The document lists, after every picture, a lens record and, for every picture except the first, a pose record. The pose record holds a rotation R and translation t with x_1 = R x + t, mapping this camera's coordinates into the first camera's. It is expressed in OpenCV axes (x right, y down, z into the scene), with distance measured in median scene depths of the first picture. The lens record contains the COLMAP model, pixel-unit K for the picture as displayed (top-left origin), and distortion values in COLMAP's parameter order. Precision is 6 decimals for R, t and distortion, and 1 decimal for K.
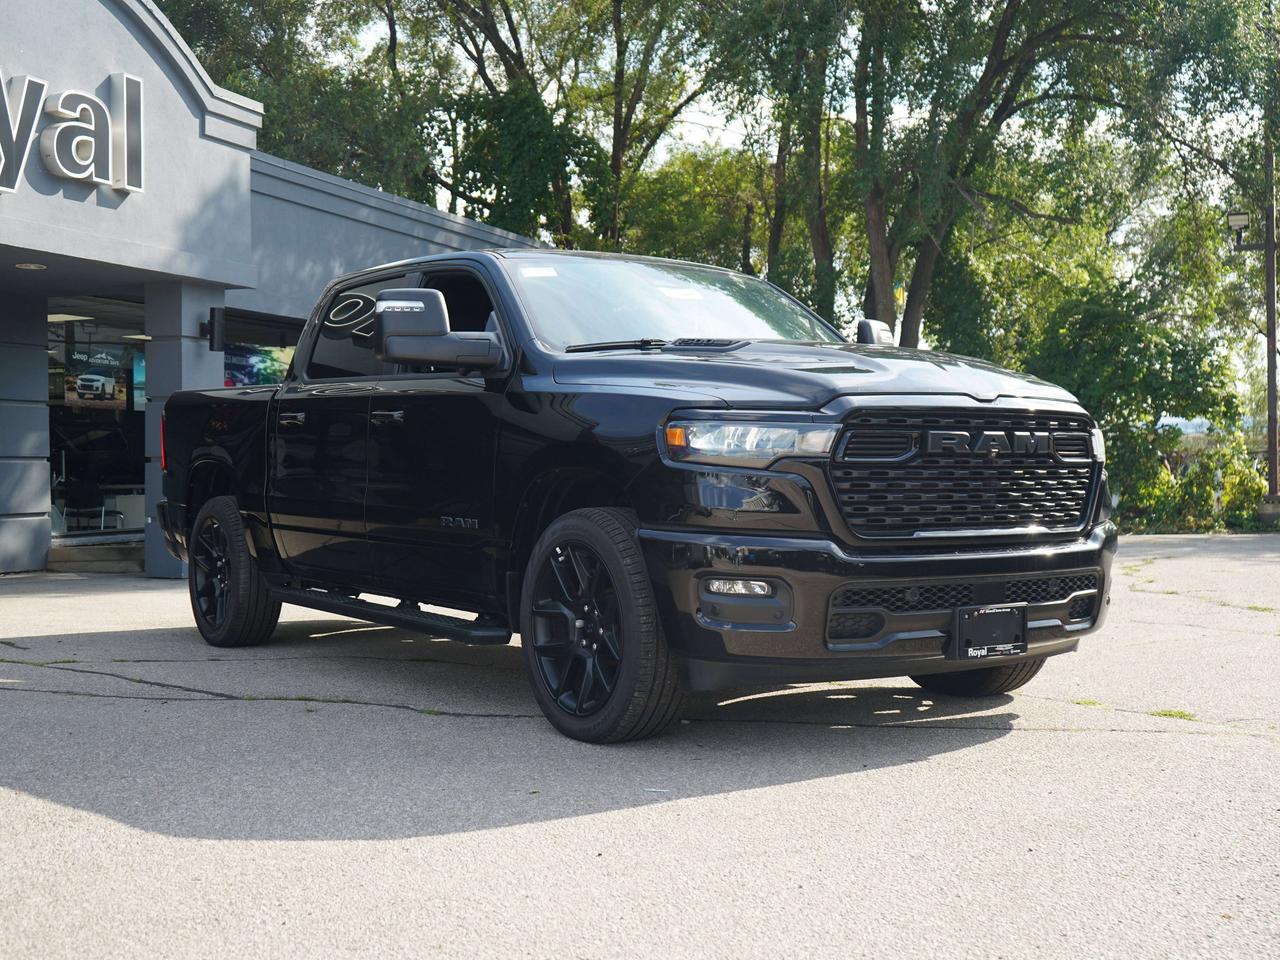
lens RADIAL K [[1607.0, 0, 640.0], [0, 1607.0, 480.0], [0, 0, 1]] dist [0.024643, 0.002988]
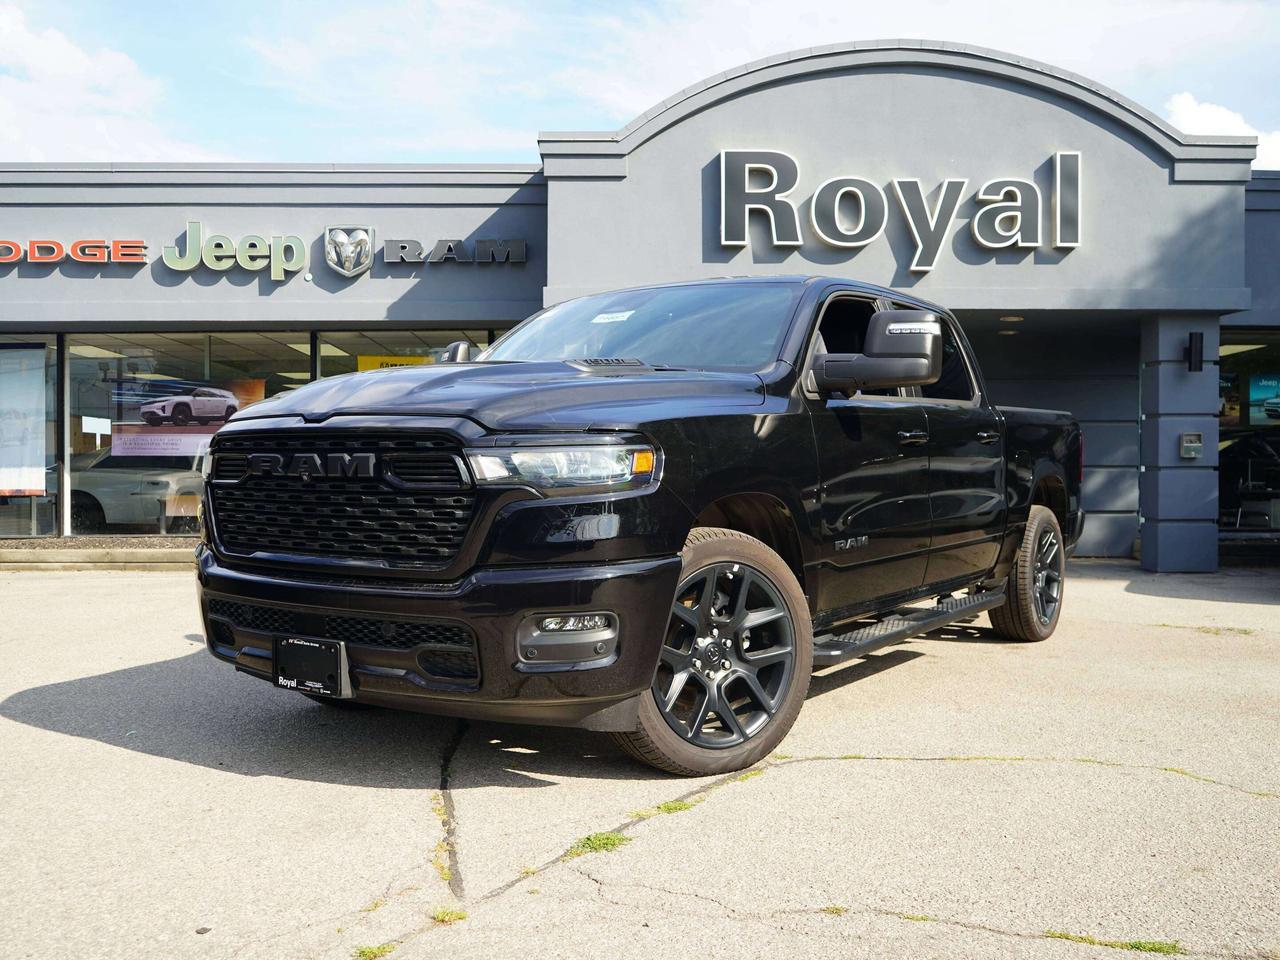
lens RADIAL K [[1160.0, 0, 640.0], [0, 1160.0, 480.0], [0, 0, 1]] dist [-0.003610, 0.001727]
pose [[0.354730, 0.015387, -0.934842, 0.399185], [-0.012776, 0.999851, 0.011609, -0.010731], [0.934882, 0.007825, 0.354874, 0.405892]]
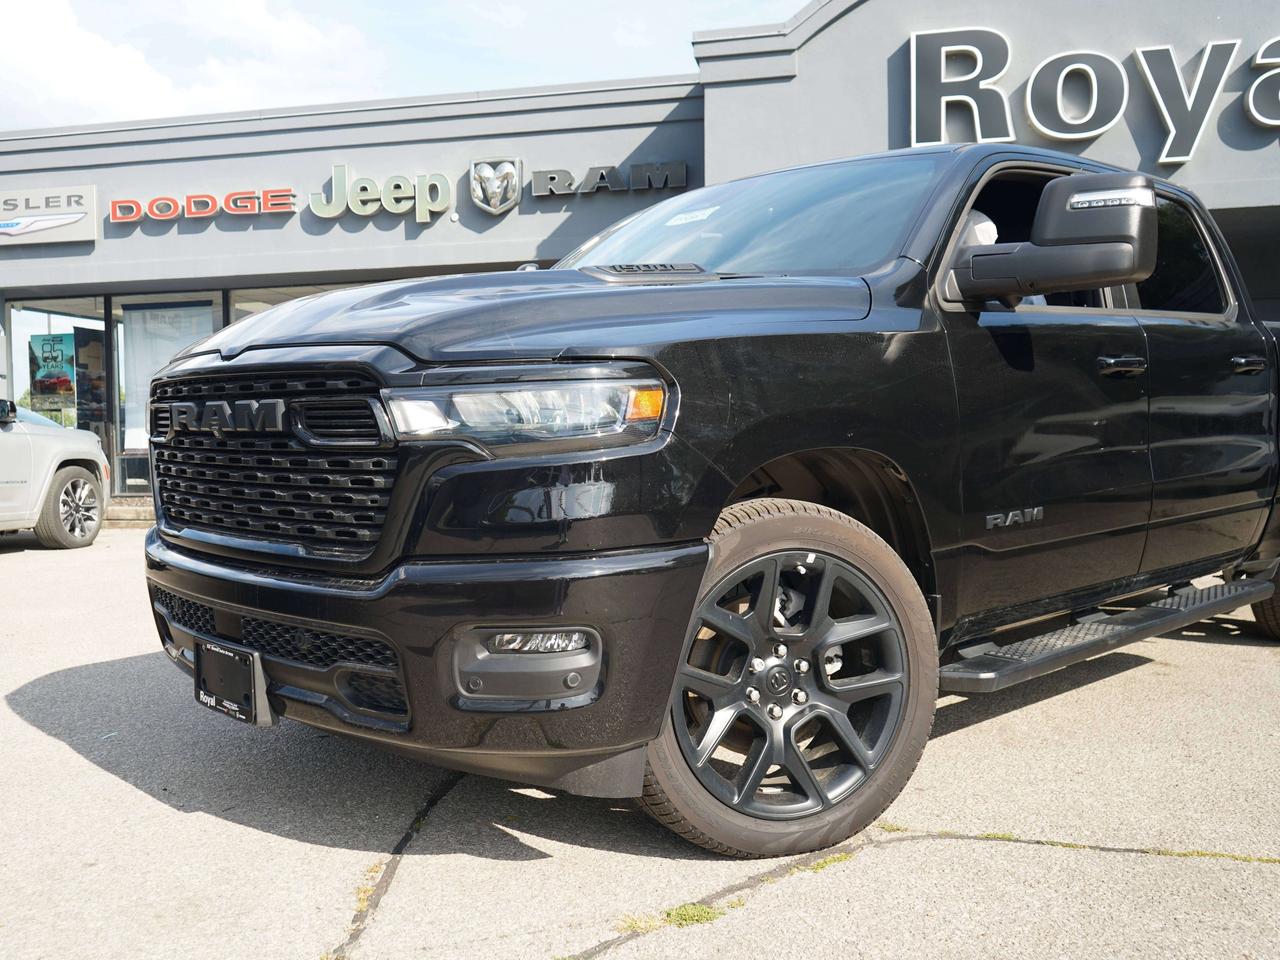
lens RADIAL K [[1185.1, 0, 562.0], [0, 1185.1, 481.3], [0, 0, 1]] dist [-0.003148, 0.008739]
pose [[0.109394, 0.053487, -0.992558, 0.327377], [0.002386, 0.998534, 0.054072, -0.009732], [0.993996, -0.008283, 0.109106, 0.471766]]
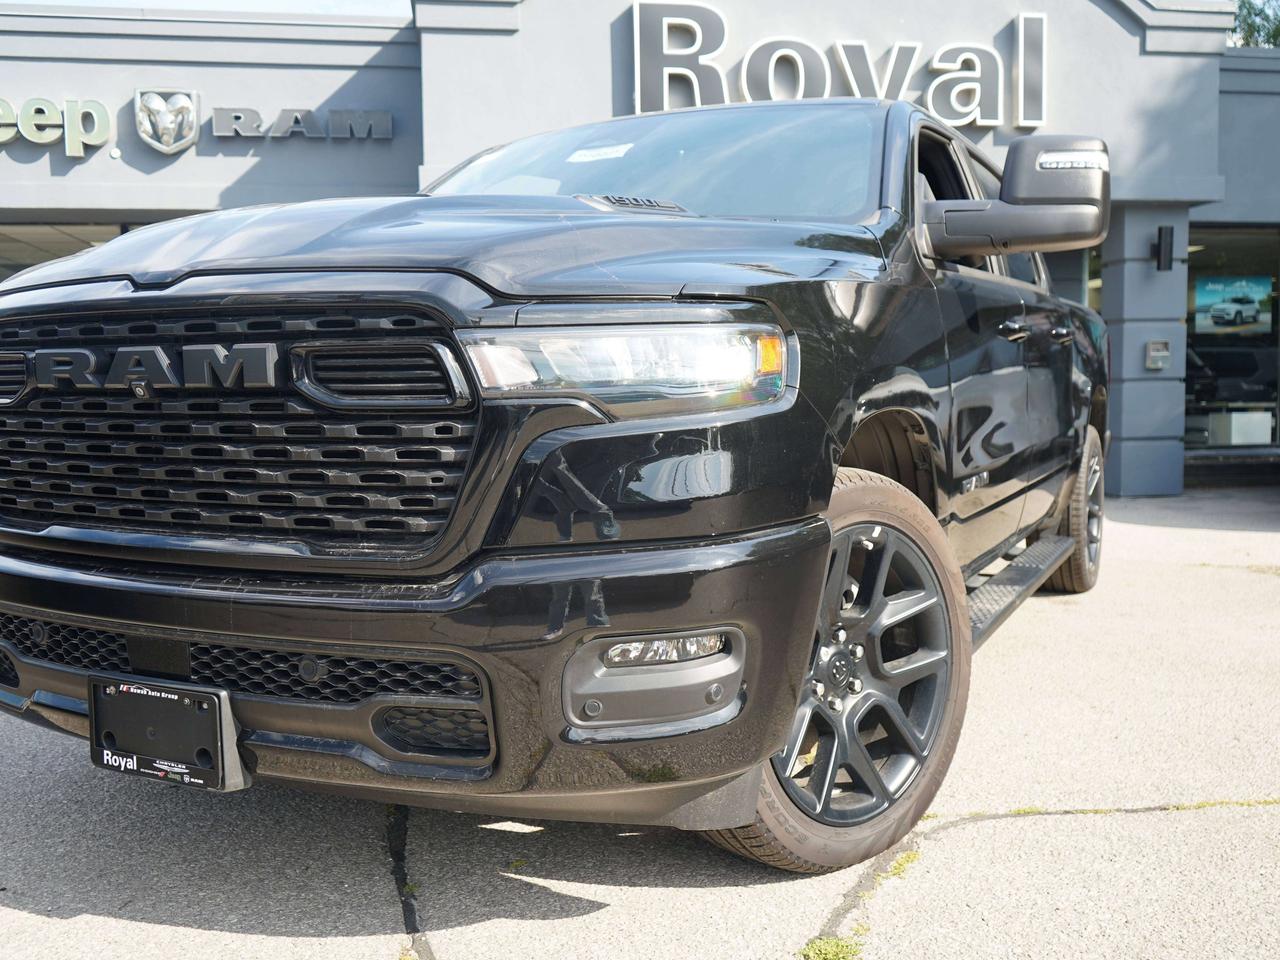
lens RADIAL K [[1194.6, 0, 640.0], [0, 1194.6, 480.0], [0, 0, 1]] dist [0.000335, 0.010450]
pose [[0.473511, 0.065465, -0.878352, 0.271805], [-0.000913, 0.997270, 0.073836, -0.006844], [0.880788, -0.034161, 0.472278, 0.413463]]
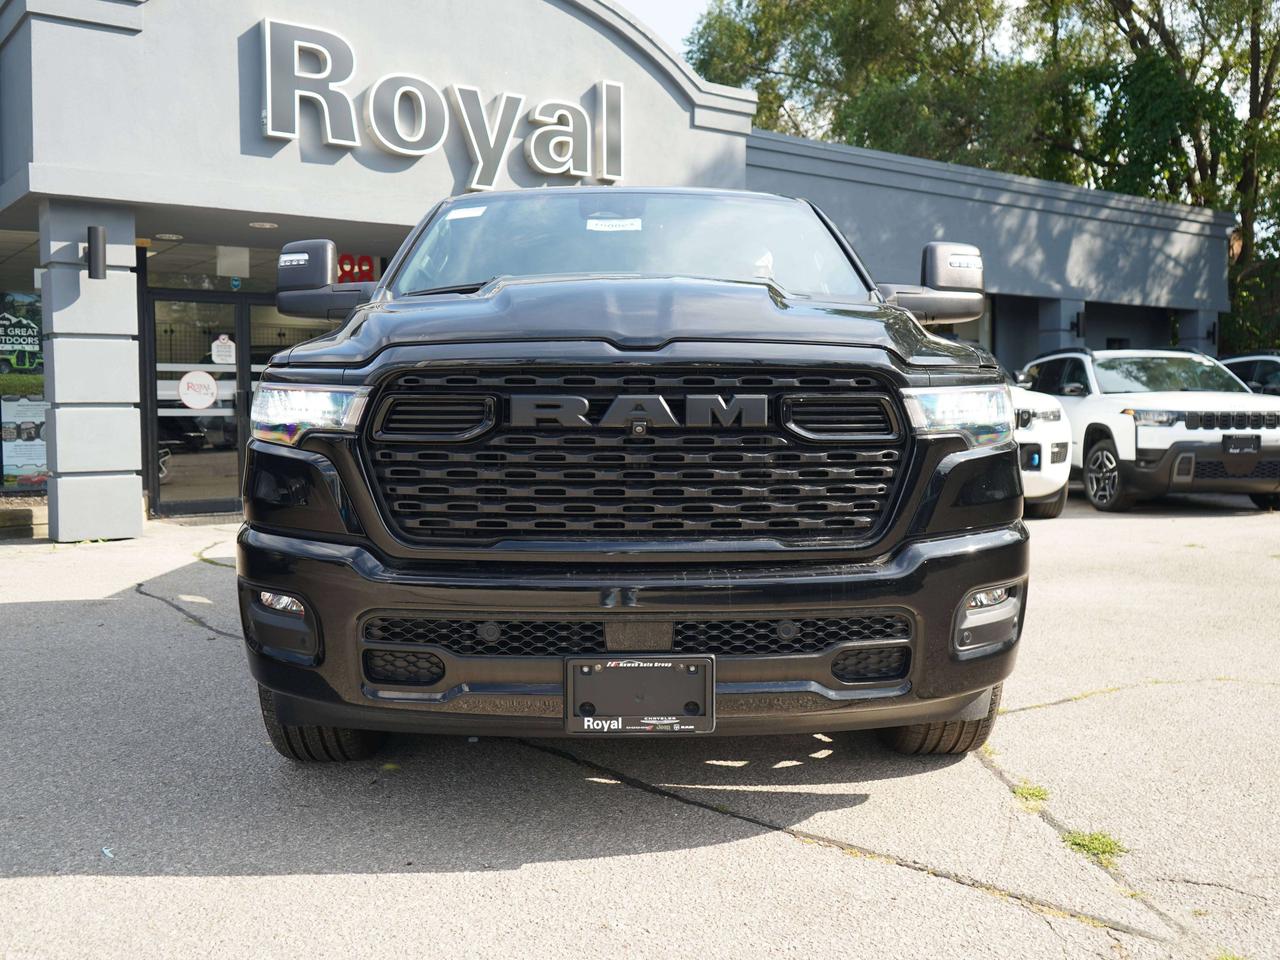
lens RADIAL K [[1232.2, 0, 639.7], [0, 1232.2, 462.2], [0, 0, 1]] dist [0.008567, 0.012511]
pose [[0.836466, 0.027473, -0.547330, 0.214107], [-0.004117, 0.999029, 0.043855, -0.010556], [0.548004, -0.034430, 0.835767, 0.248735]]
